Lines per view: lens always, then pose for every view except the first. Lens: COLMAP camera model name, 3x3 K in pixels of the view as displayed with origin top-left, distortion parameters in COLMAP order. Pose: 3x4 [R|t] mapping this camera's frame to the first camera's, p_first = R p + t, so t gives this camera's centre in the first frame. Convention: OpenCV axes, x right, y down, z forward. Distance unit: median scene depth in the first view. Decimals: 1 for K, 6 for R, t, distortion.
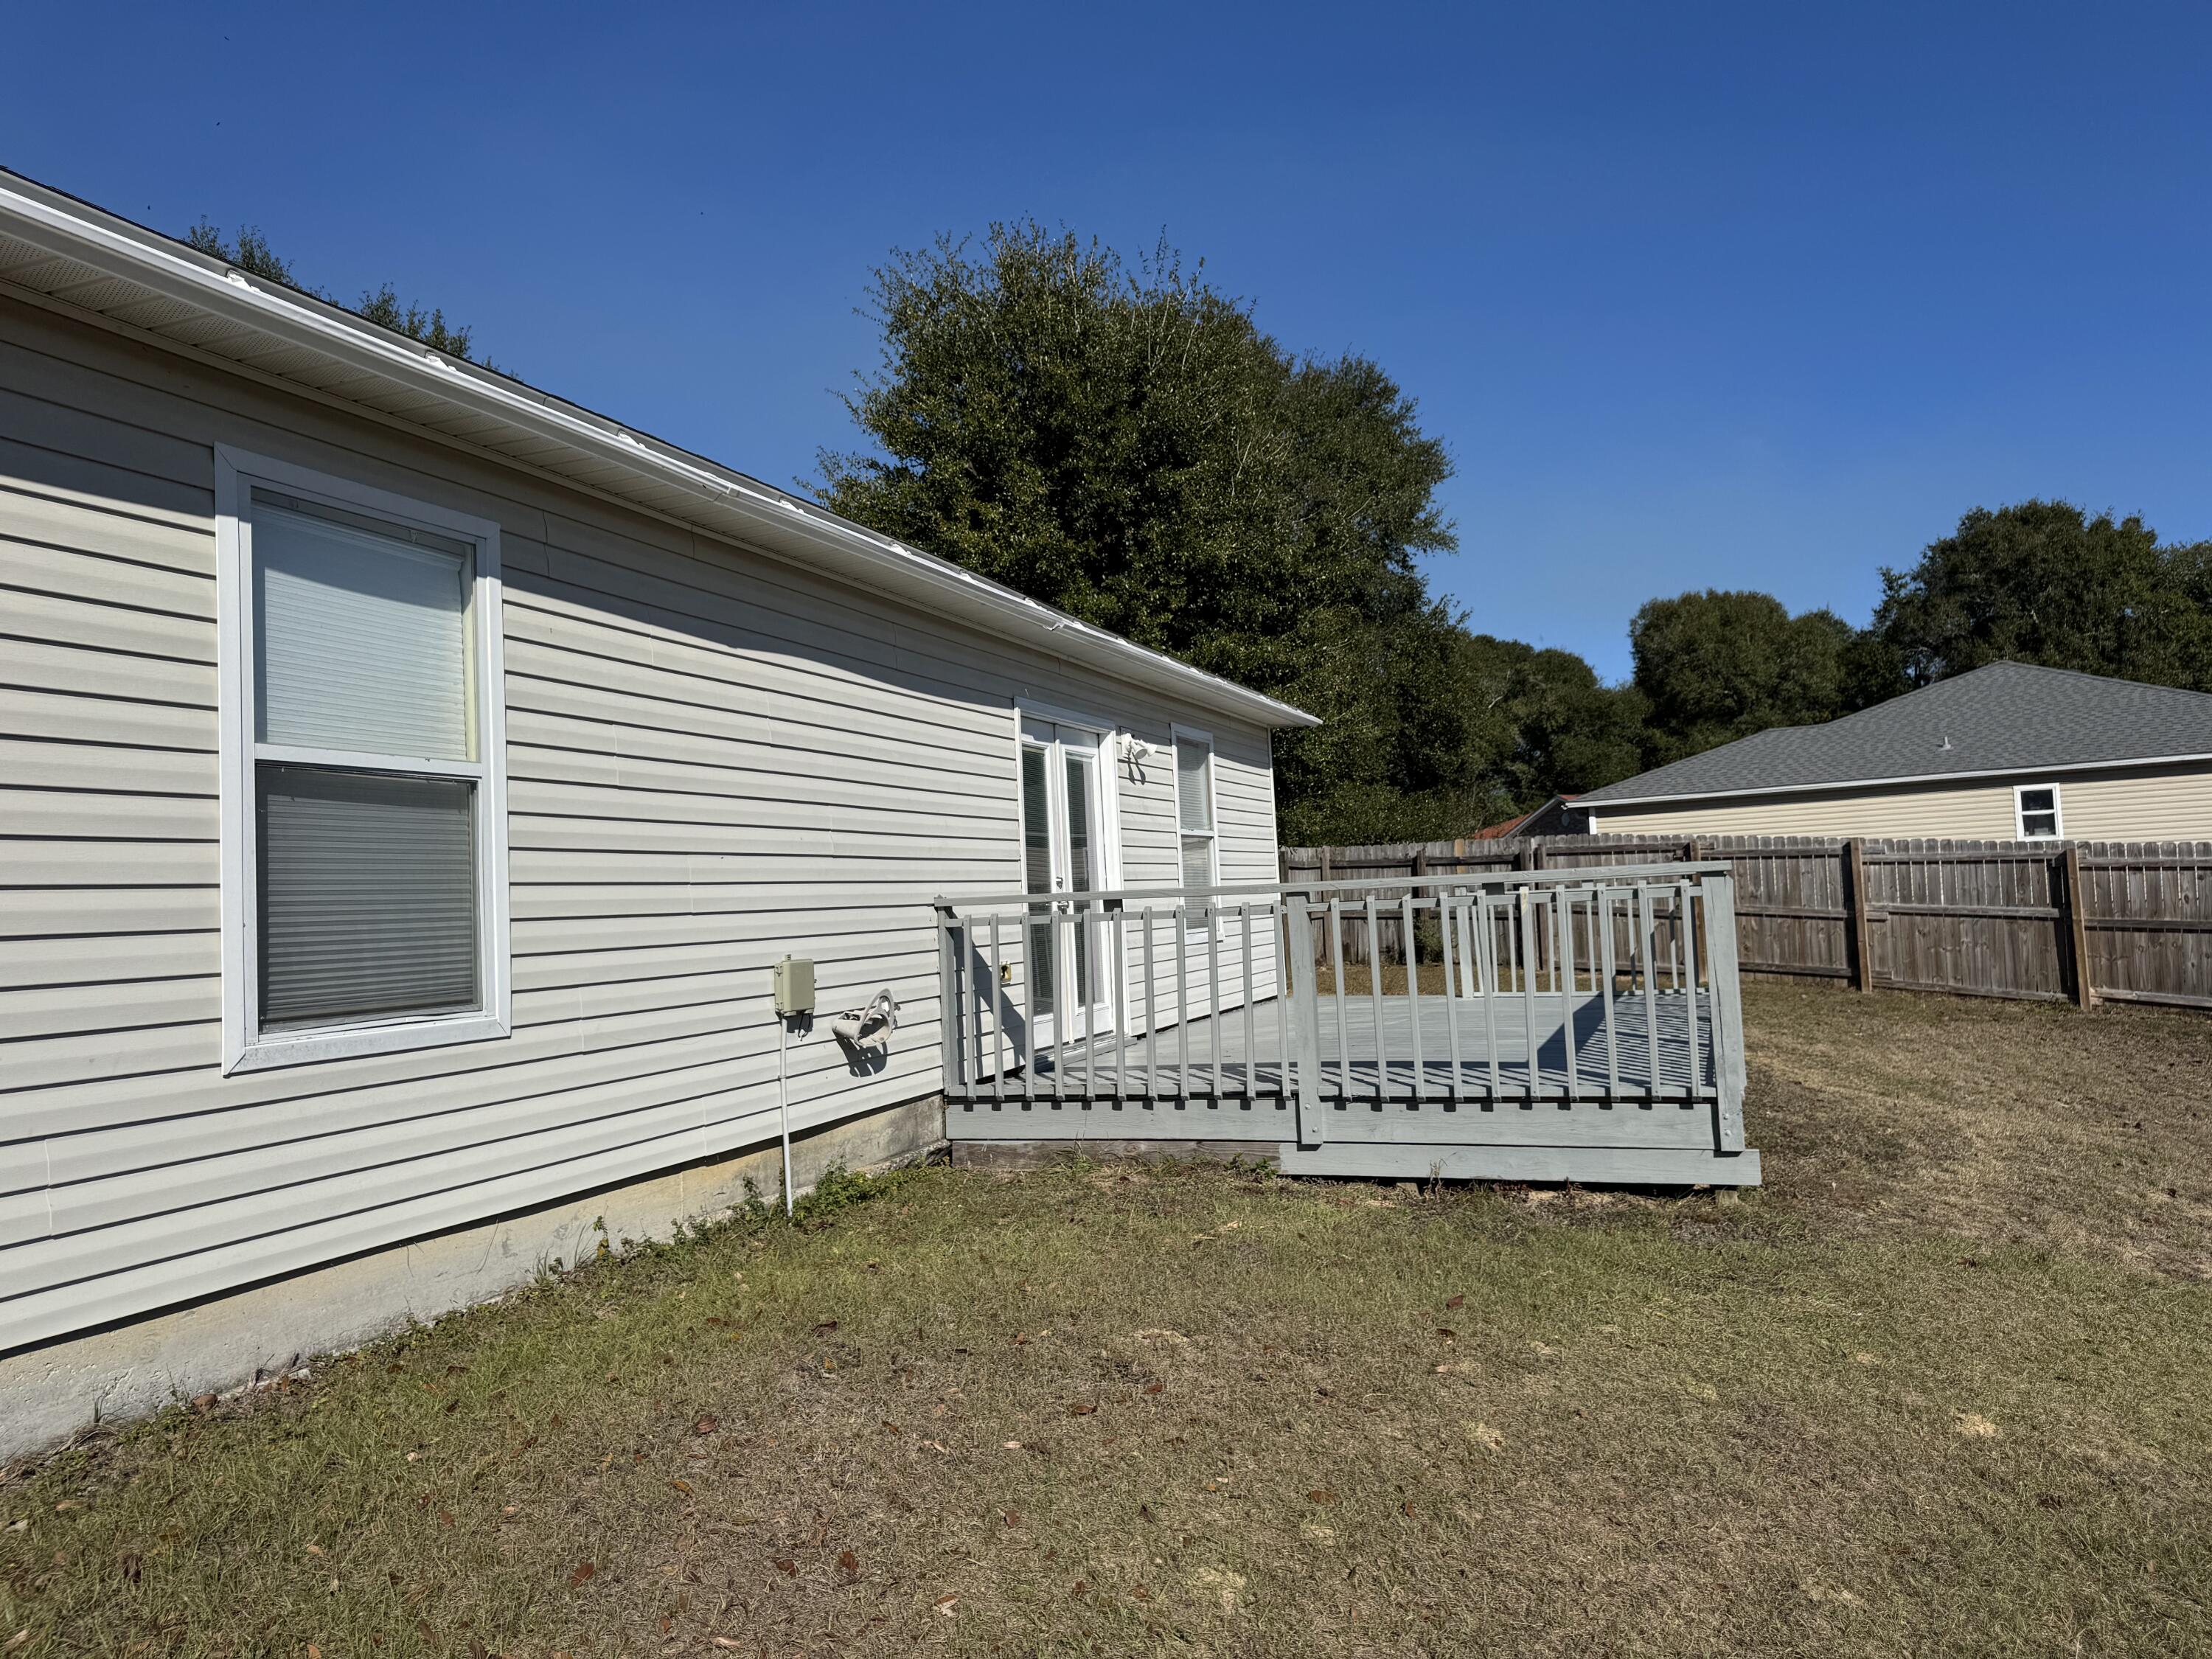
lens RADIAL K [[1562.4, 0, 1086.6], [0, 1562.4, 831.8], [0, 0, 1]] dist [0.001919, -0.000911]
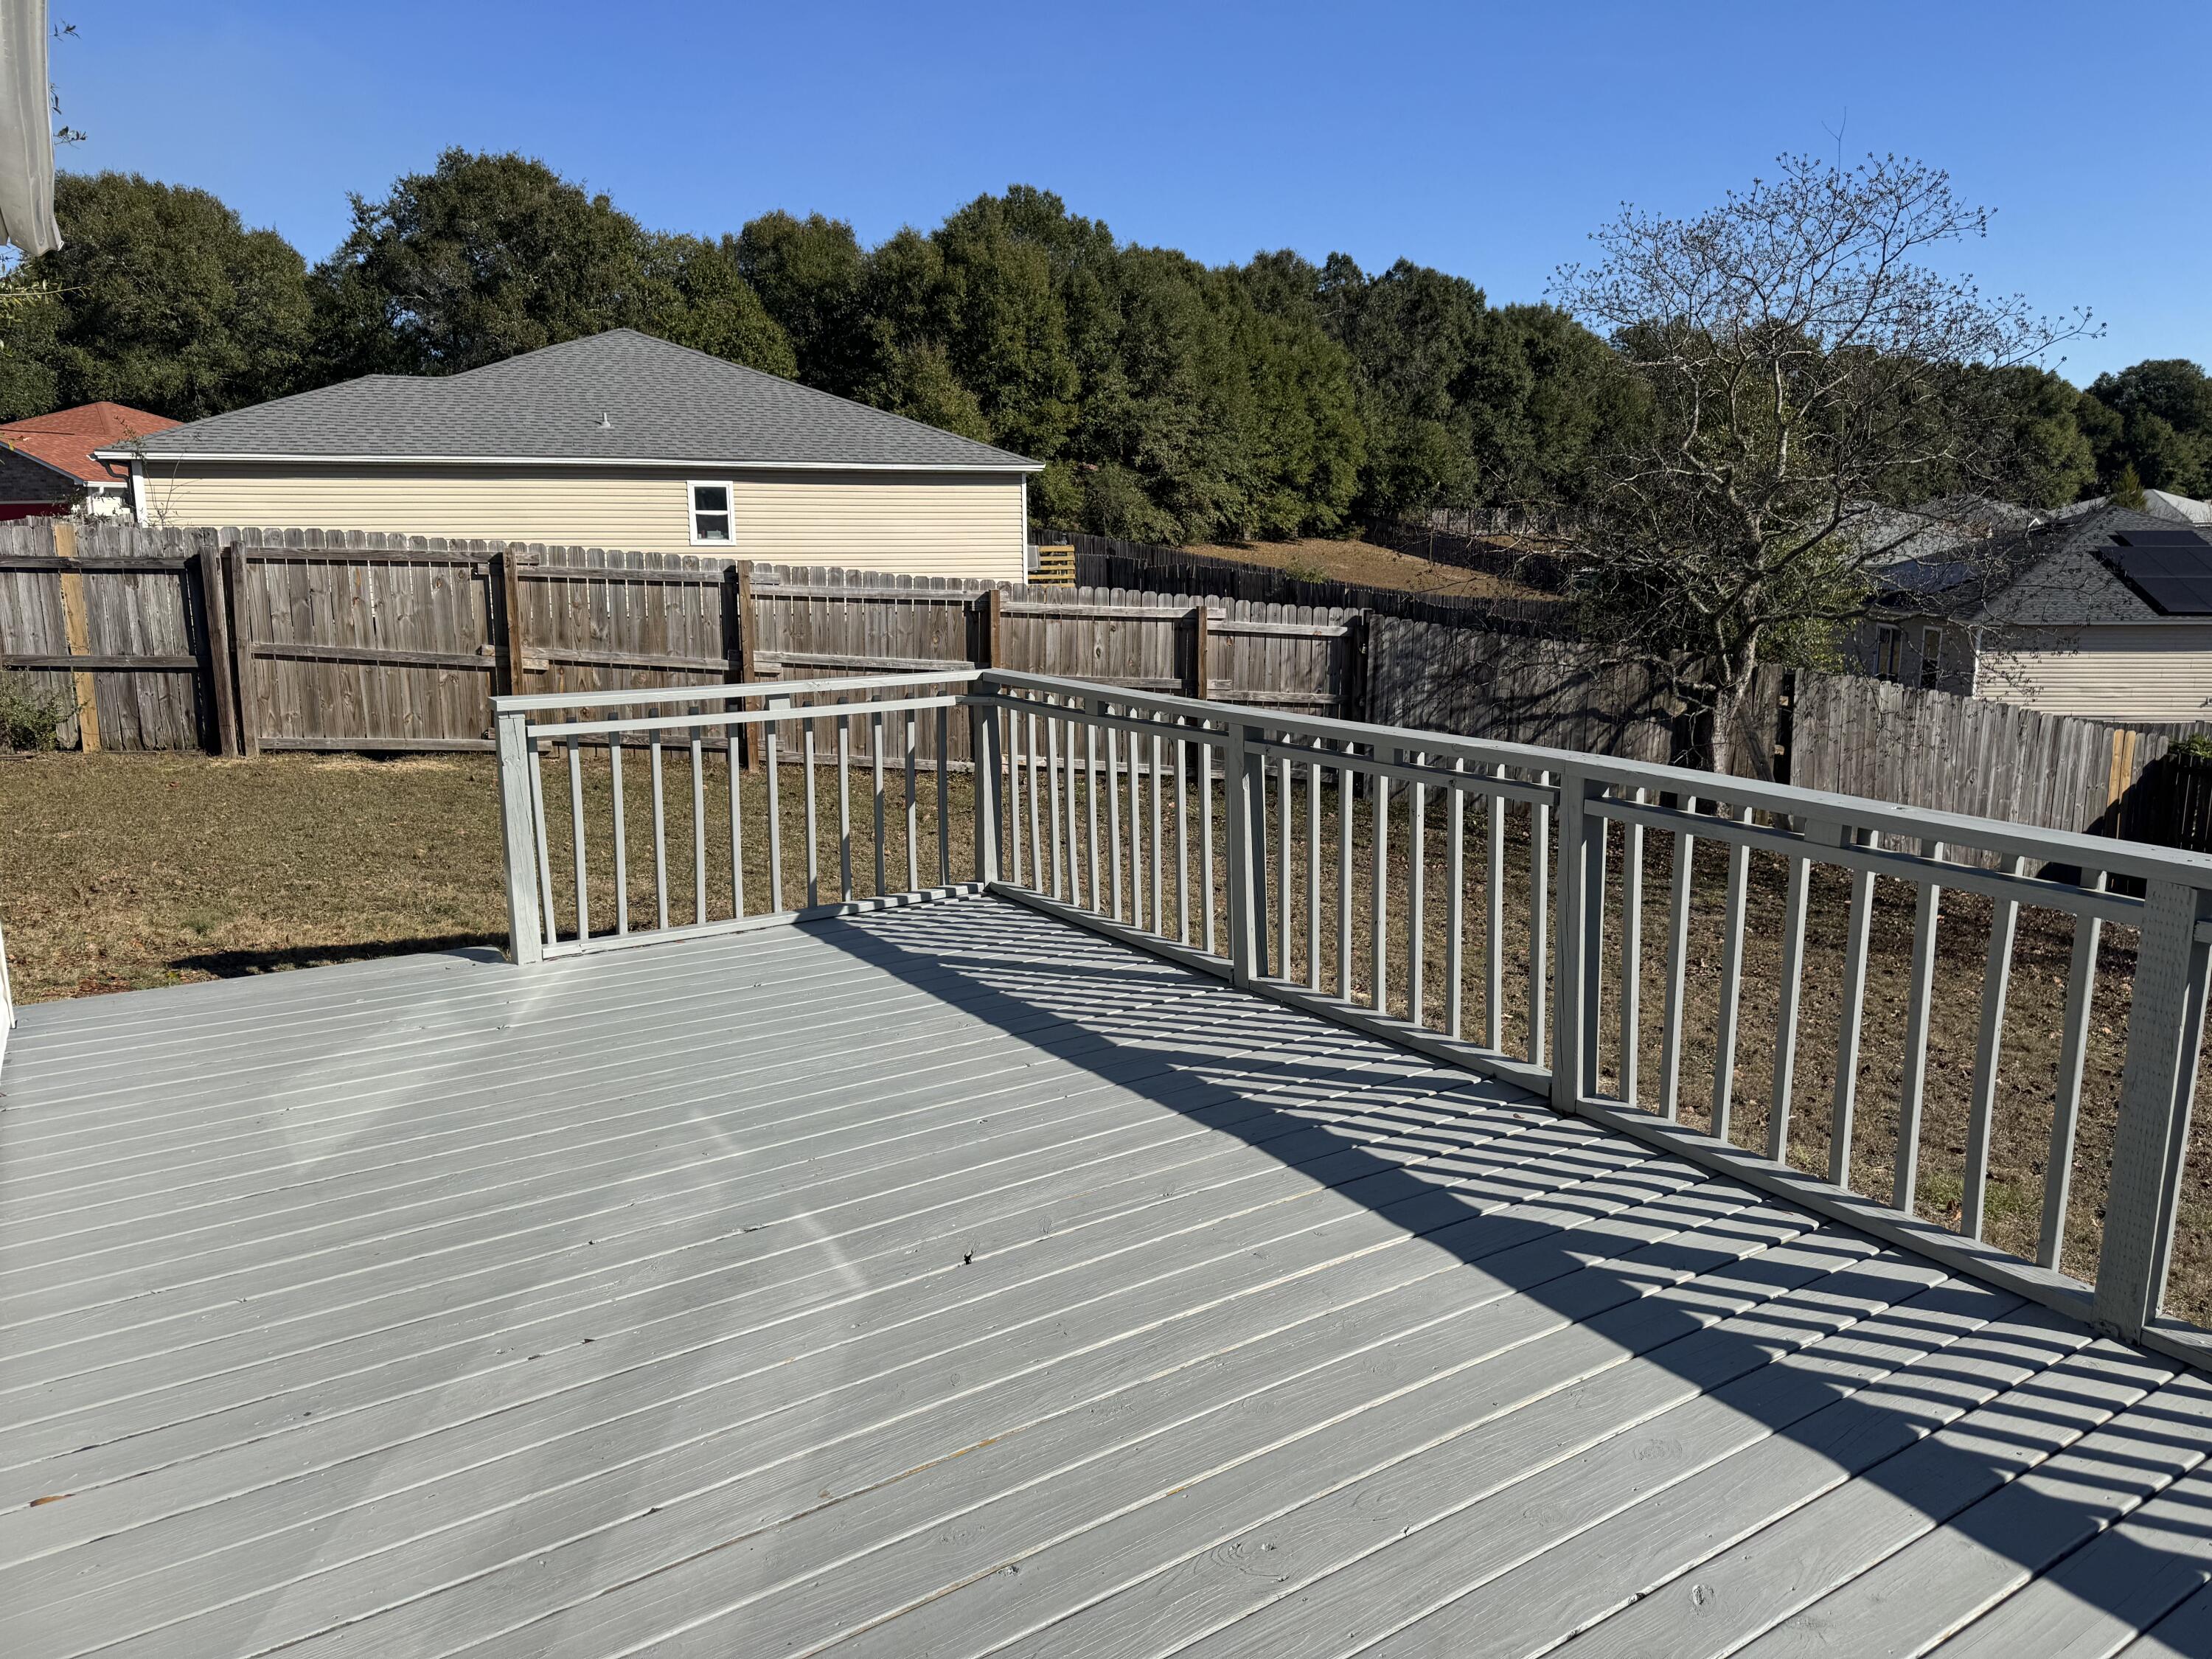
lens RADIAL K [[1568.8, 0, 1101.9], [0, 1568.8, 792.2], [0, 0, 1]] dist [0.087478, -0.090745]
pose [[0.580970, -0.091491, 0.808767, -0.010217], [-0.062052, 0.985792, 0.156091, -0.009631], [-0.811556, -0.140870, 0.567038, 0.278231]]
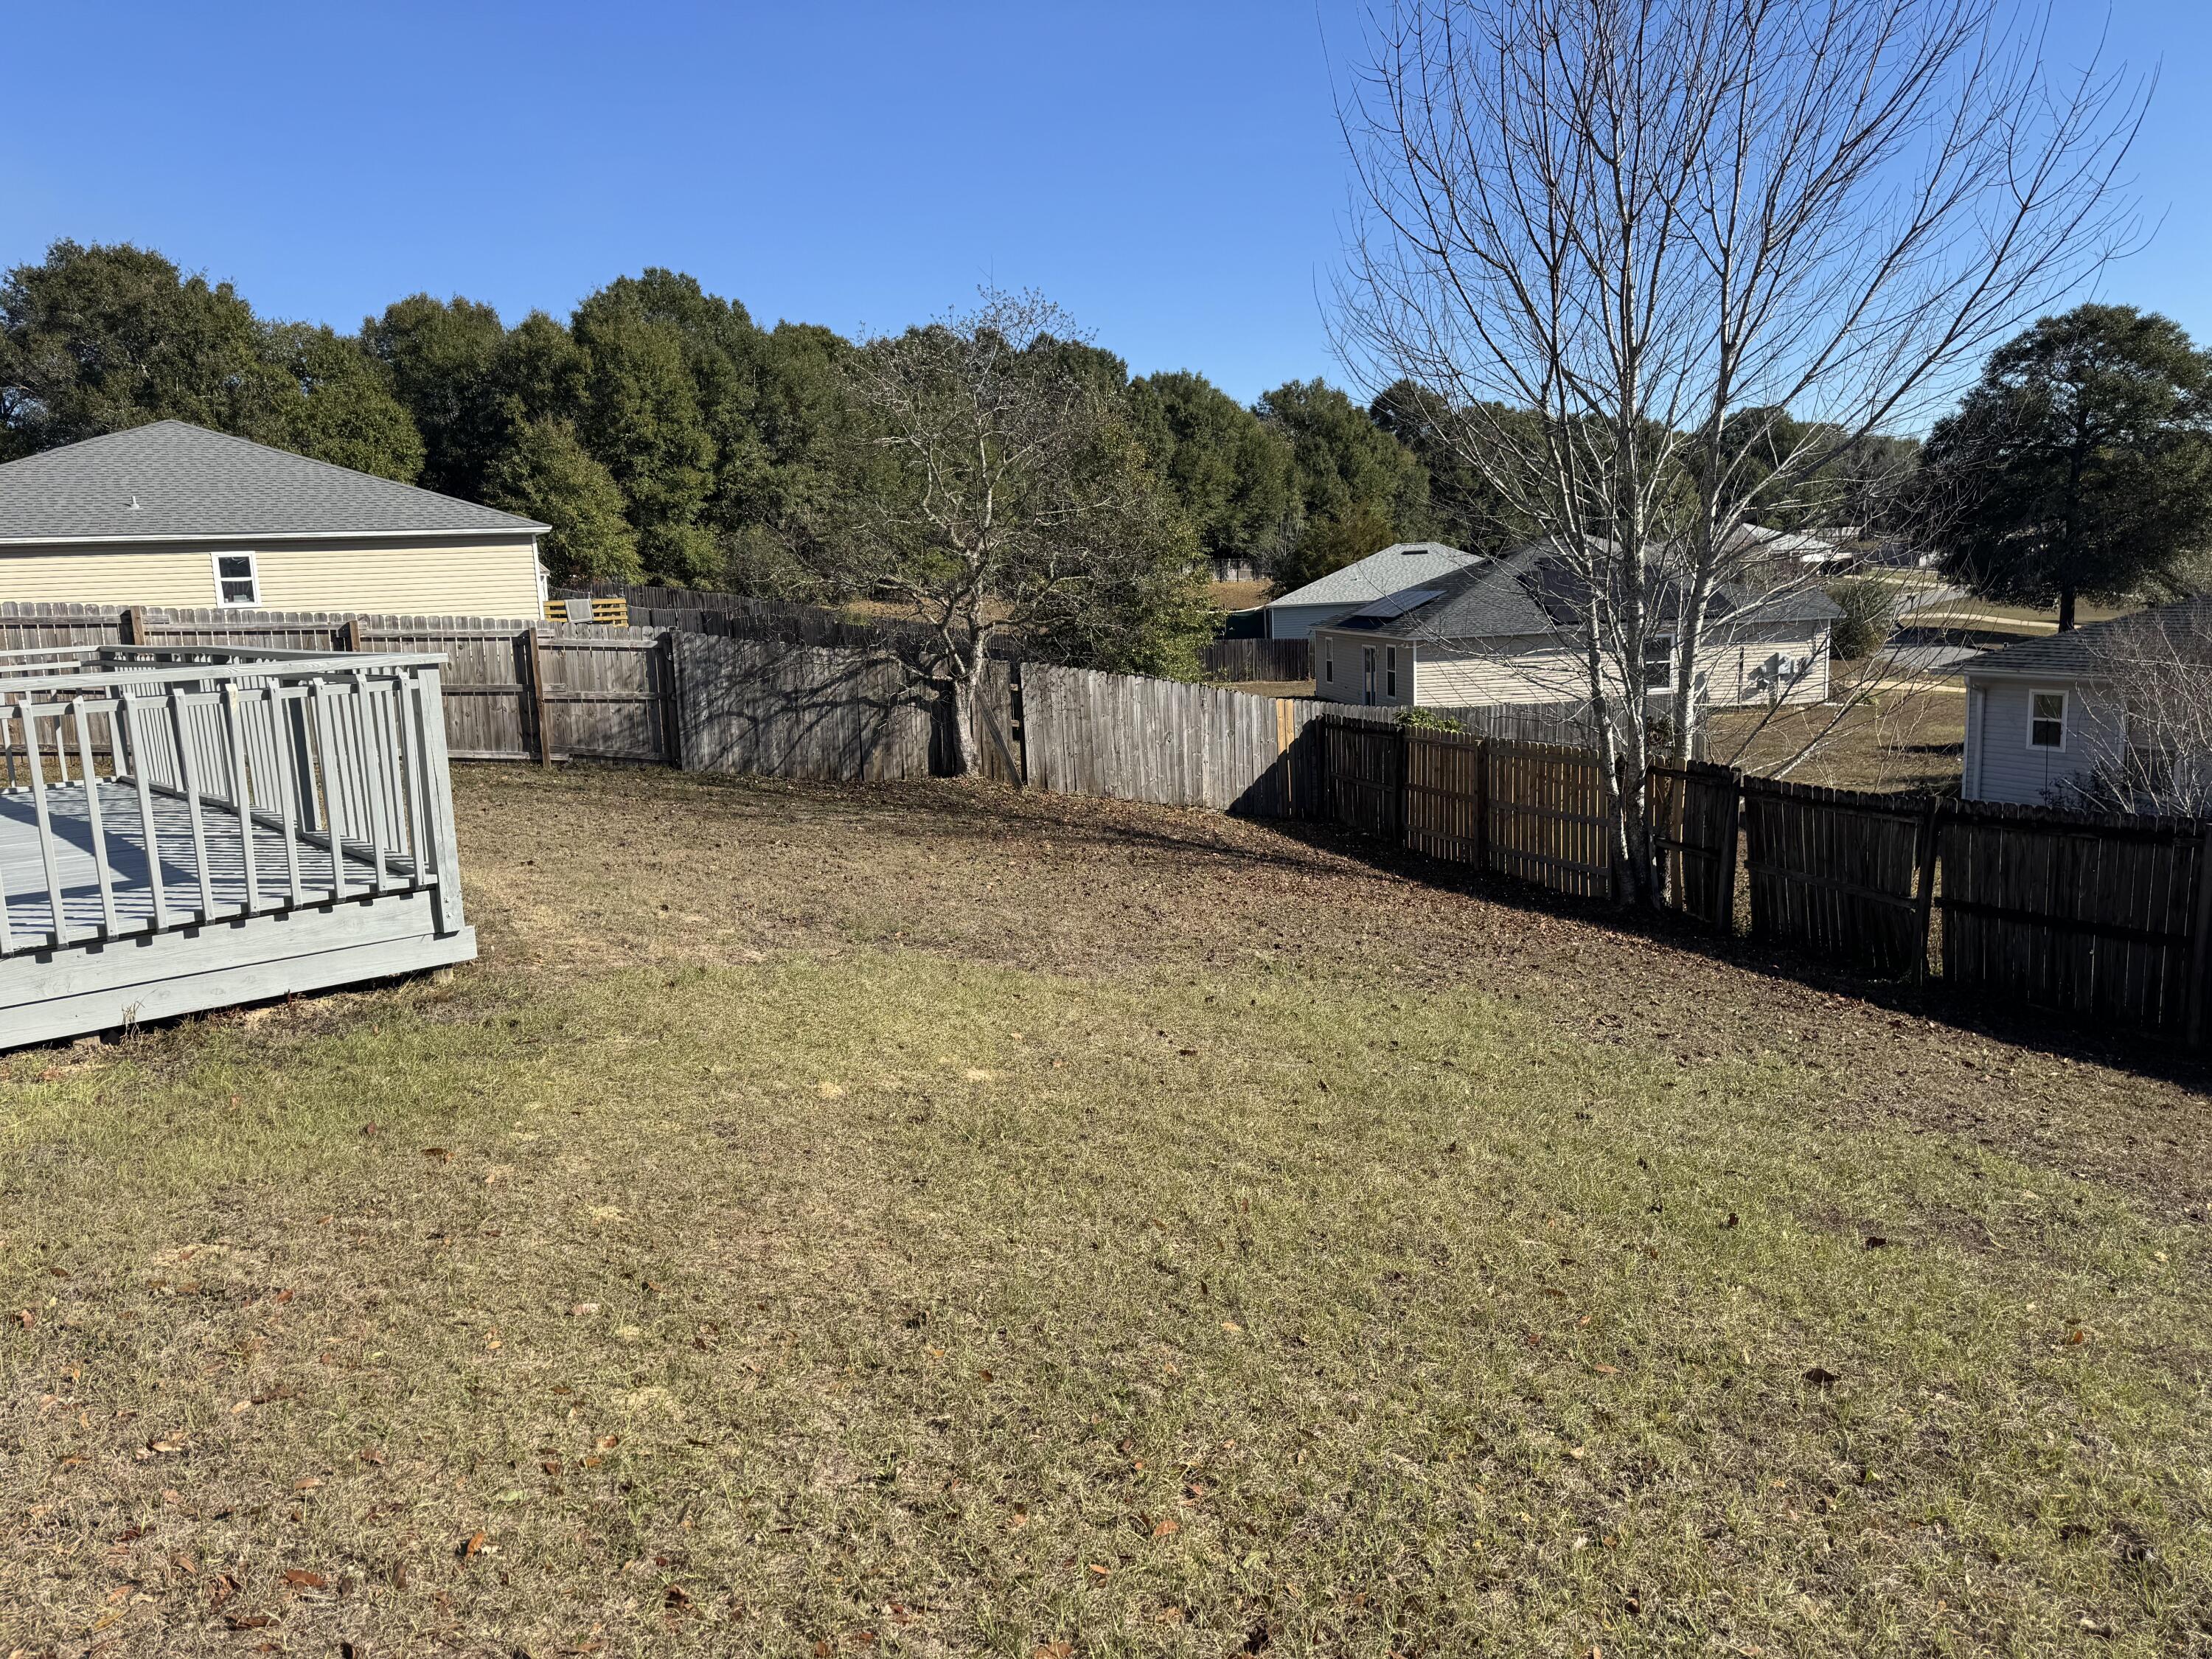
lens RADIAL K [[1563.9, 0, 1106.0], [0, 1563.9, 829.5], [0, 0, 1]] dist [0.001547, -0.001257]
pose [[0.440031, -0.111442, 0.891041, -0.069491], [-0.024931, 0.990371, 0.136177, -0.003783], [-0.897637, -0.082137, 0.433015, 0.033917]]
